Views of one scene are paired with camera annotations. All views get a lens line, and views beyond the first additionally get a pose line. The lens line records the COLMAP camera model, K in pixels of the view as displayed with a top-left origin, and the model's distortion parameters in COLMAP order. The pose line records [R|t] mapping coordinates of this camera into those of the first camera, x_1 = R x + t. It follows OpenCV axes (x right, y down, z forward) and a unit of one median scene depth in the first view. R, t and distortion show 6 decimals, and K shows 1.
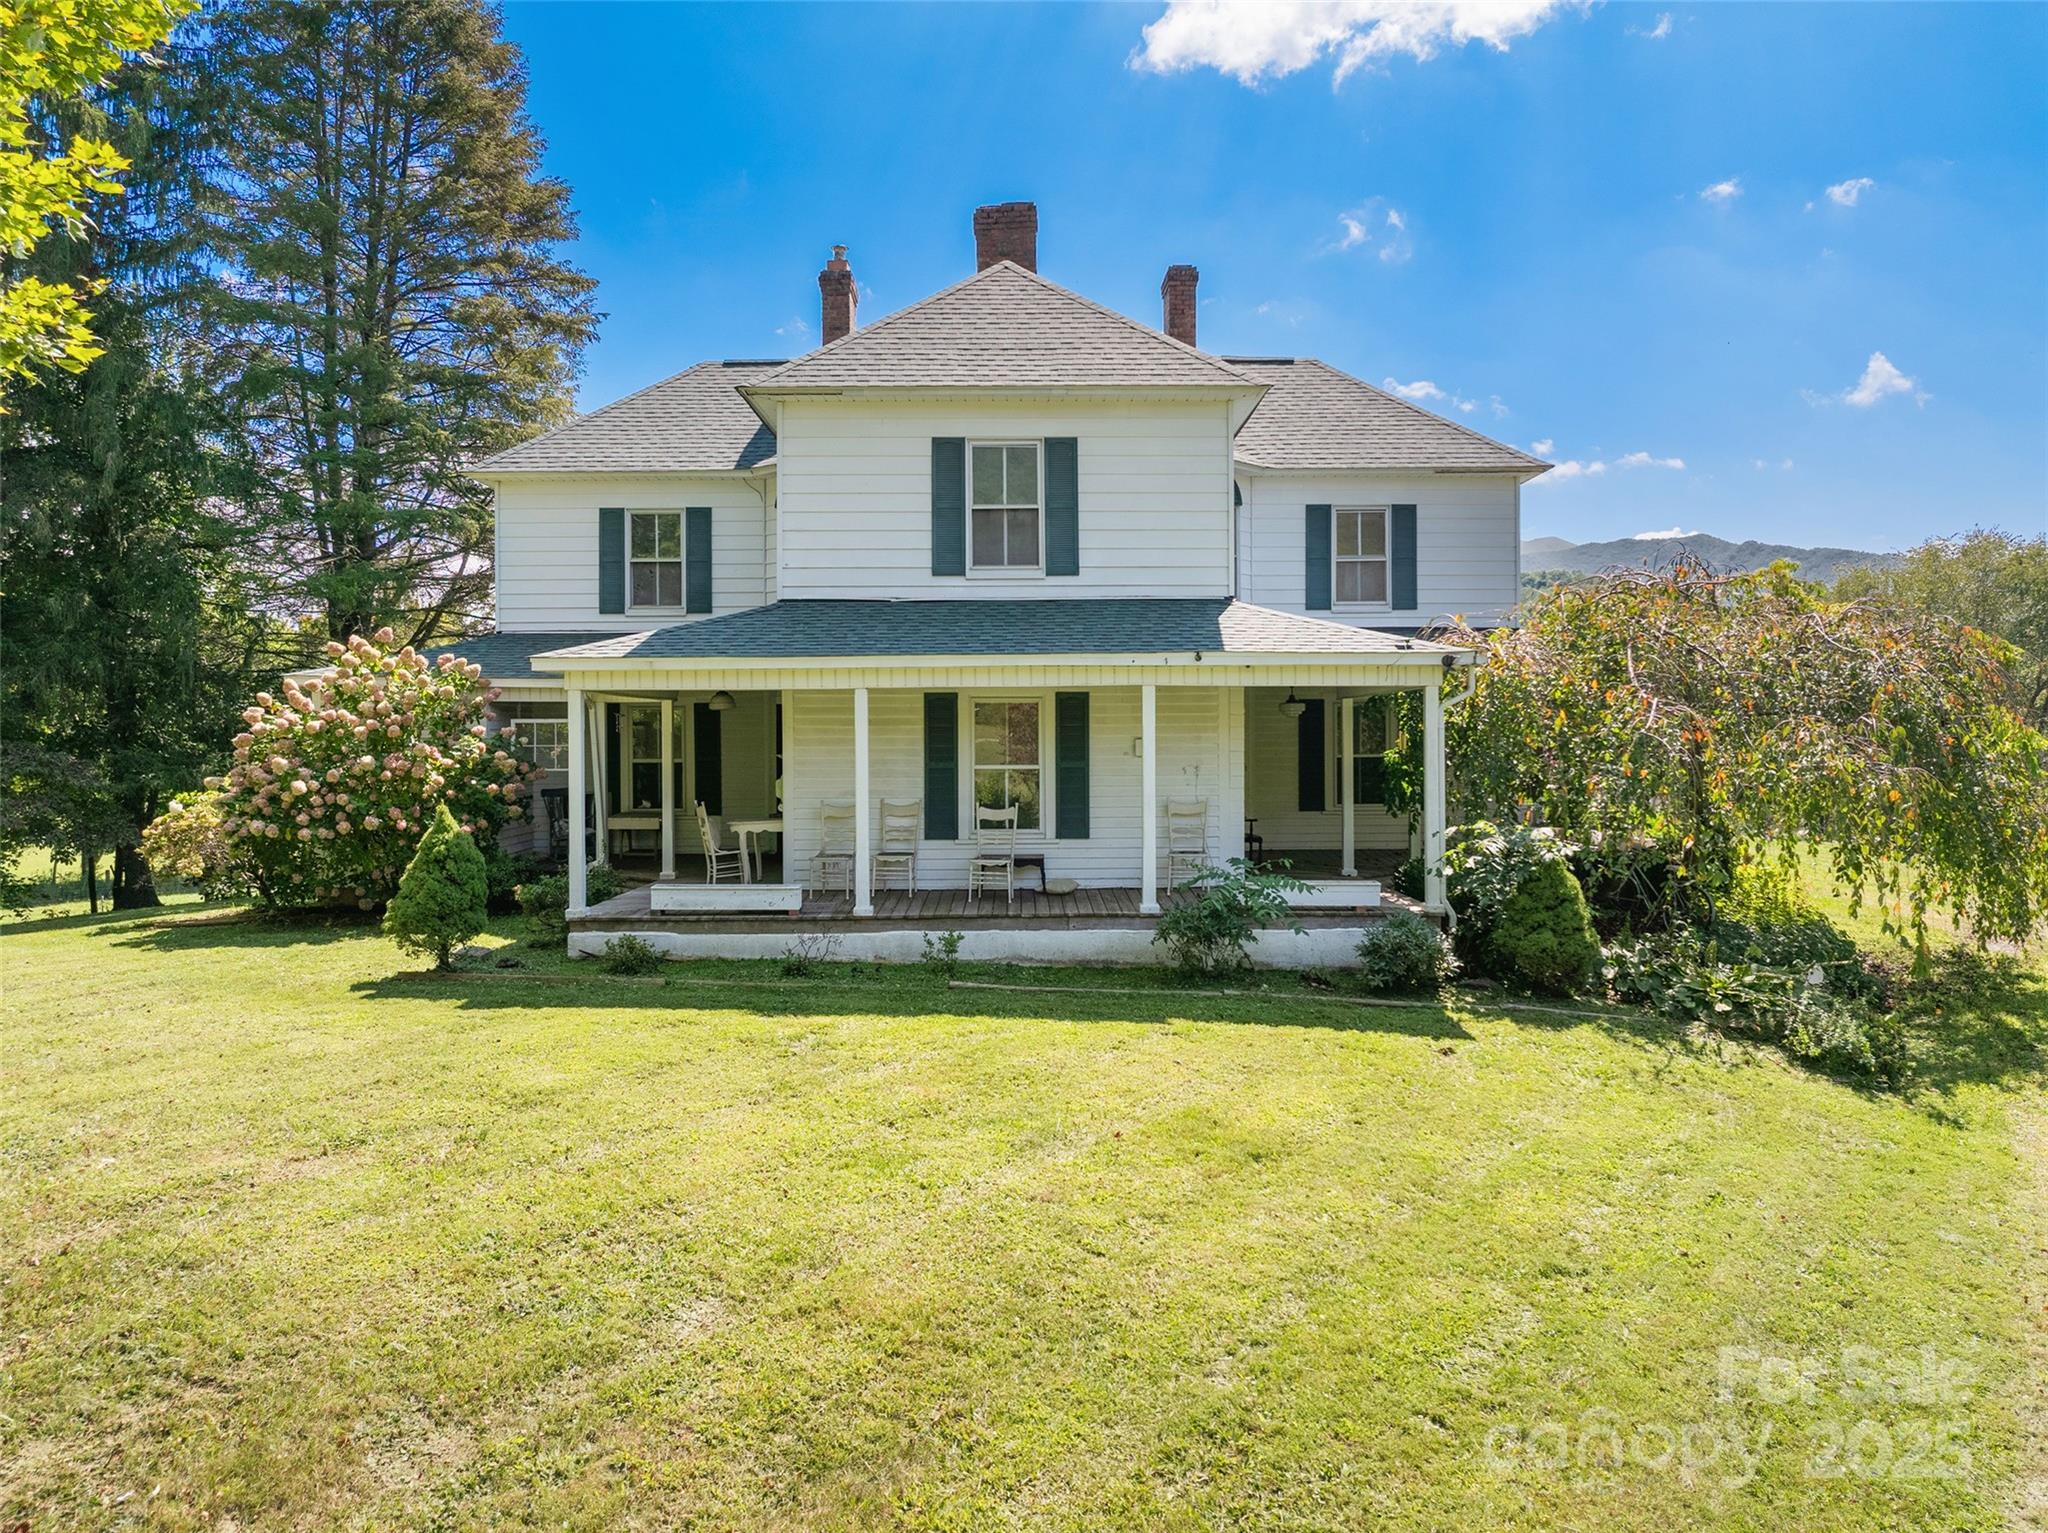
lens RADIAL K [[1444.7, 0, 1031.8], [0, 1444.7, 767.0], [0, 0, 1]] dist [-0.026005, -0.017552]
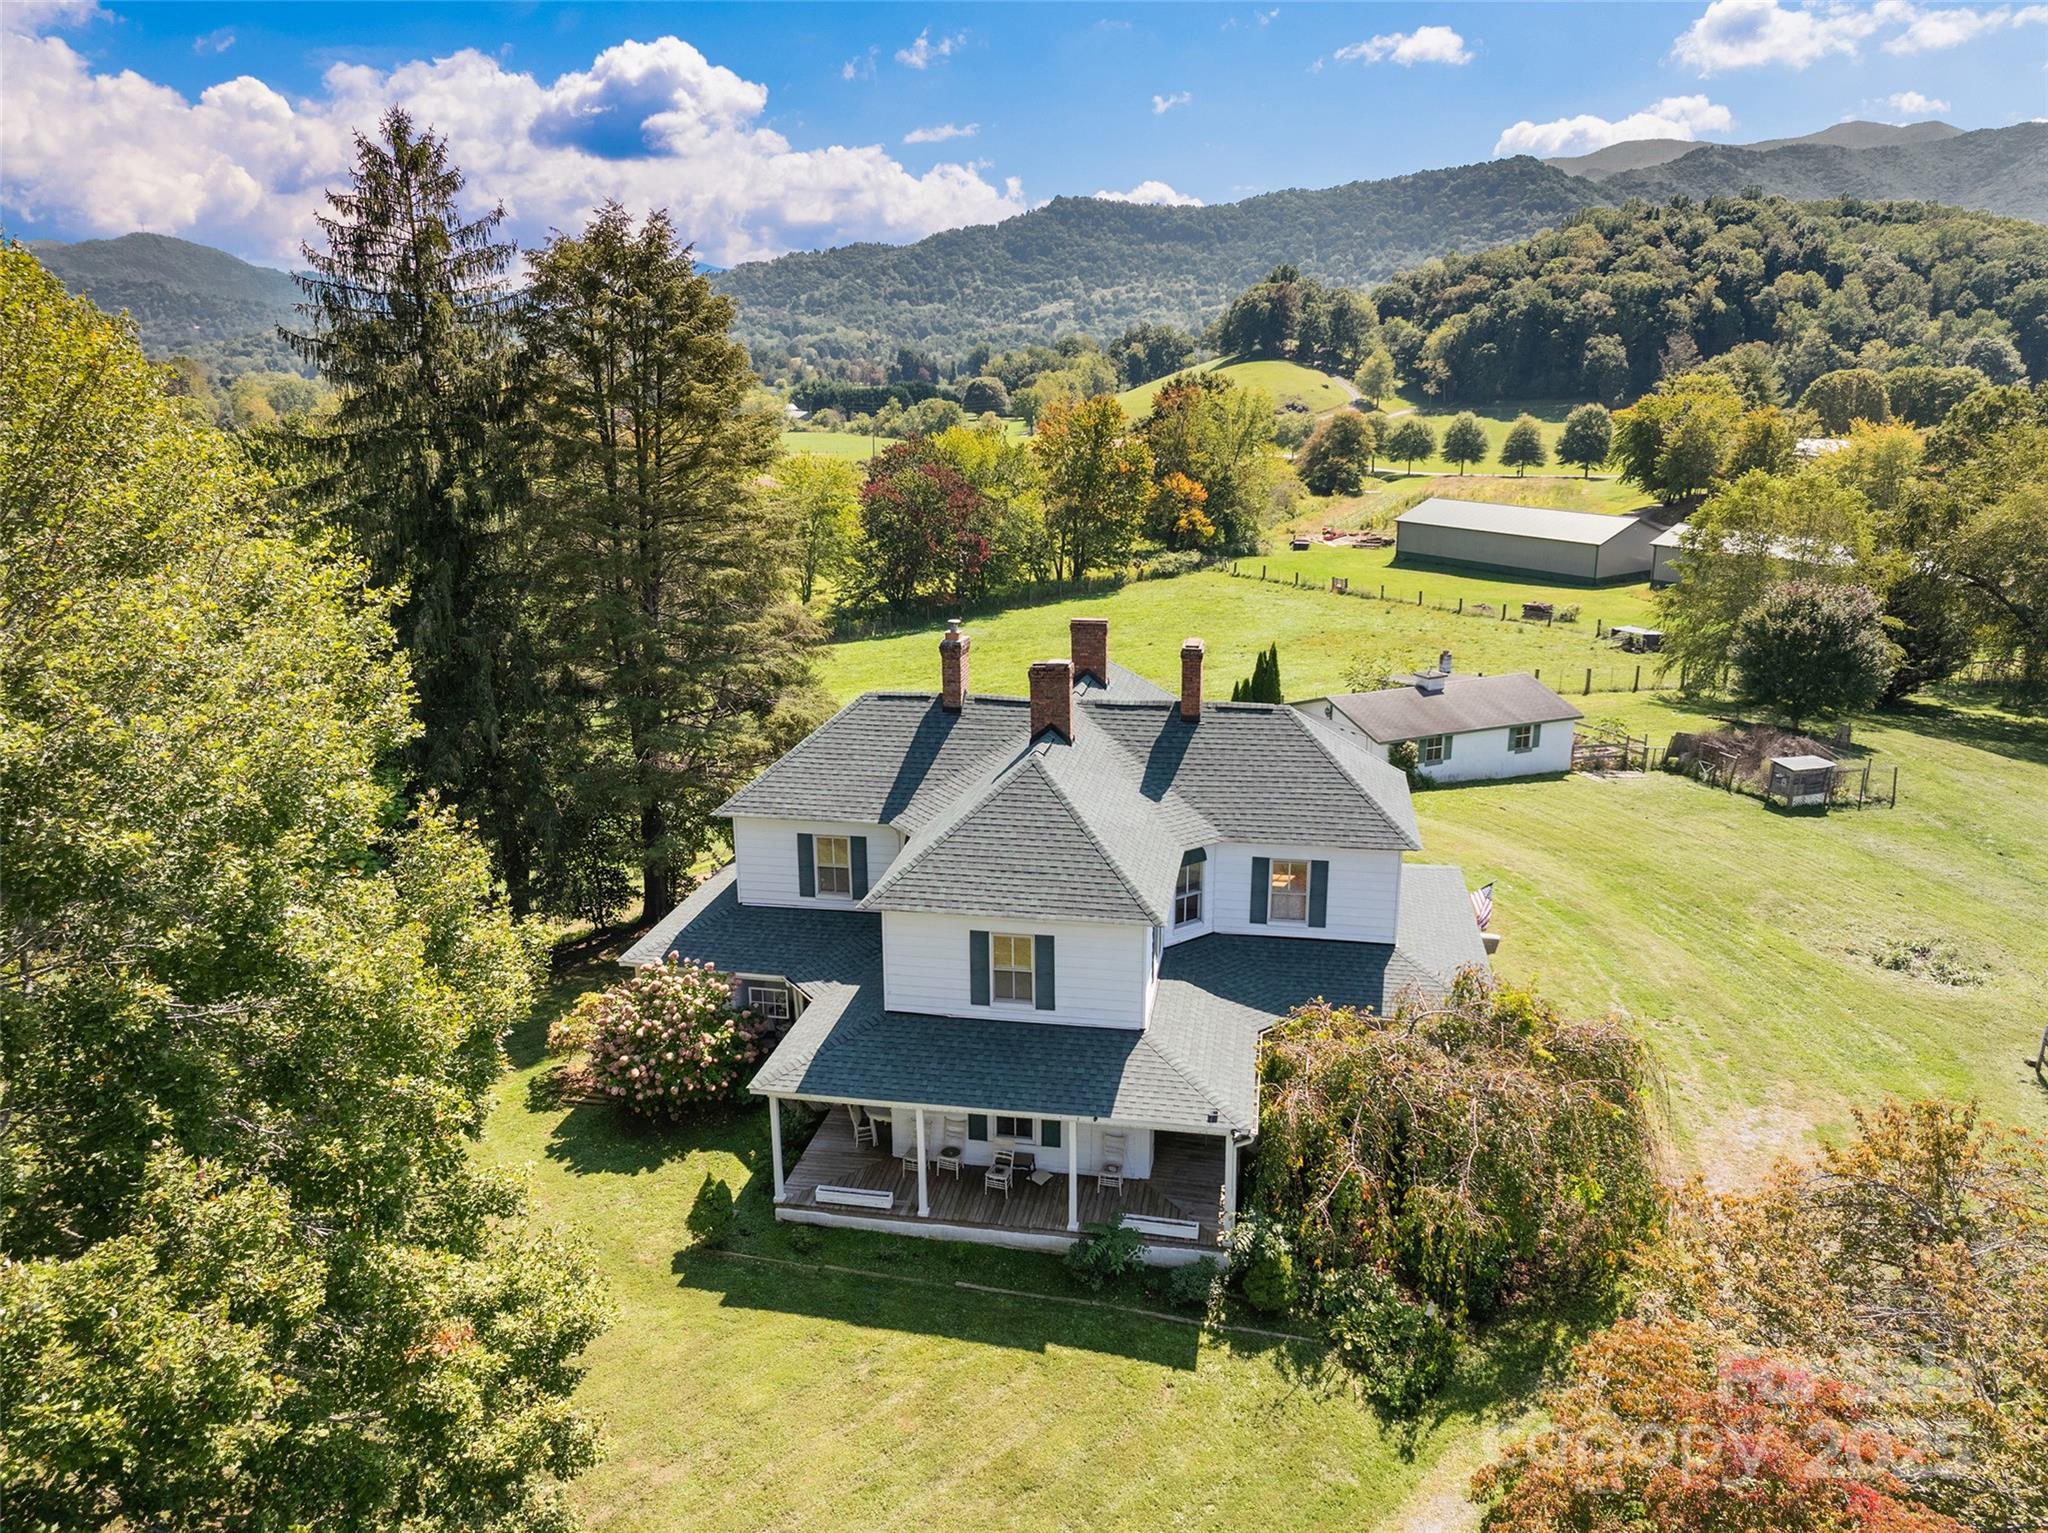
lens RADIAL K [[1444.7, 0, 1019.9], [0, 1444.7, 763.1], [0, 0, 1]] dist [-0.026005, -0.017552]
pose [[0.982104, 0.049200, -0.181798, 0.289222], [-0.002589, 0.968712, 0.248173, -0.843295], [0.188320, -0.243261, 0.951504, -0.568636]]
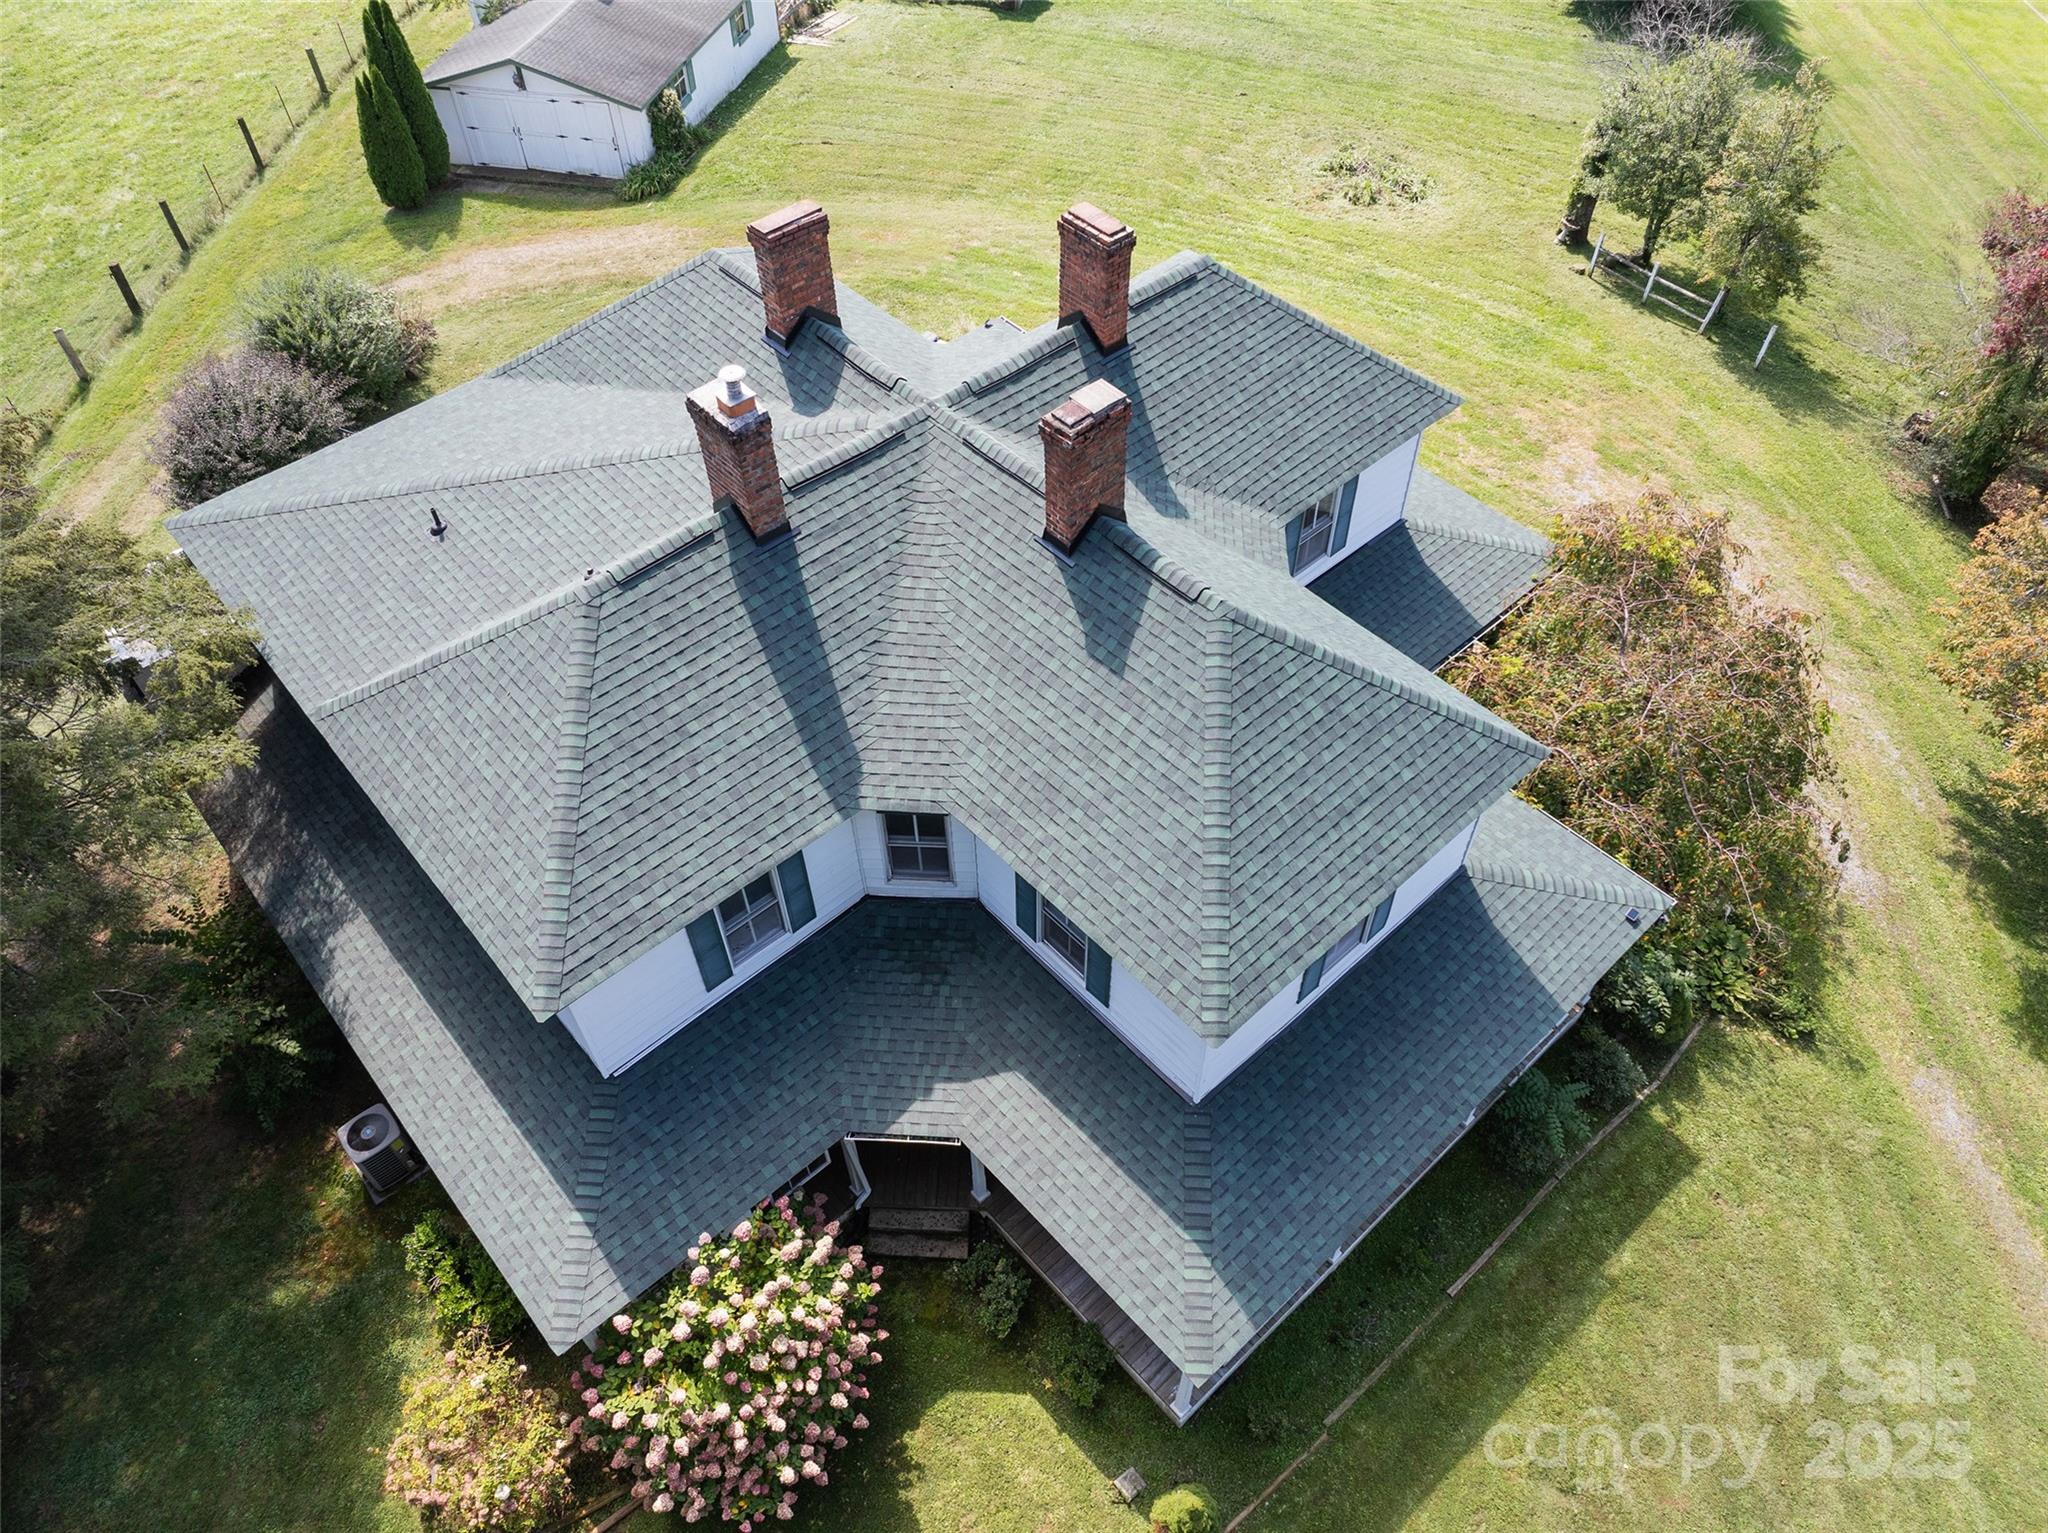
lens RADIAL K [[1444.7, 0, 1023.9], [0, 1444.7, 766.7], [0, 0, 1]] dist [-0.026005, -0.017552]
pose [[0.732599, -0.518753, 0.440675, -0.567468], [0.016216, 0.660541, 0.750615, -1.057696], [-0.680468, -0.542753, 0.492324, 0.641886]]
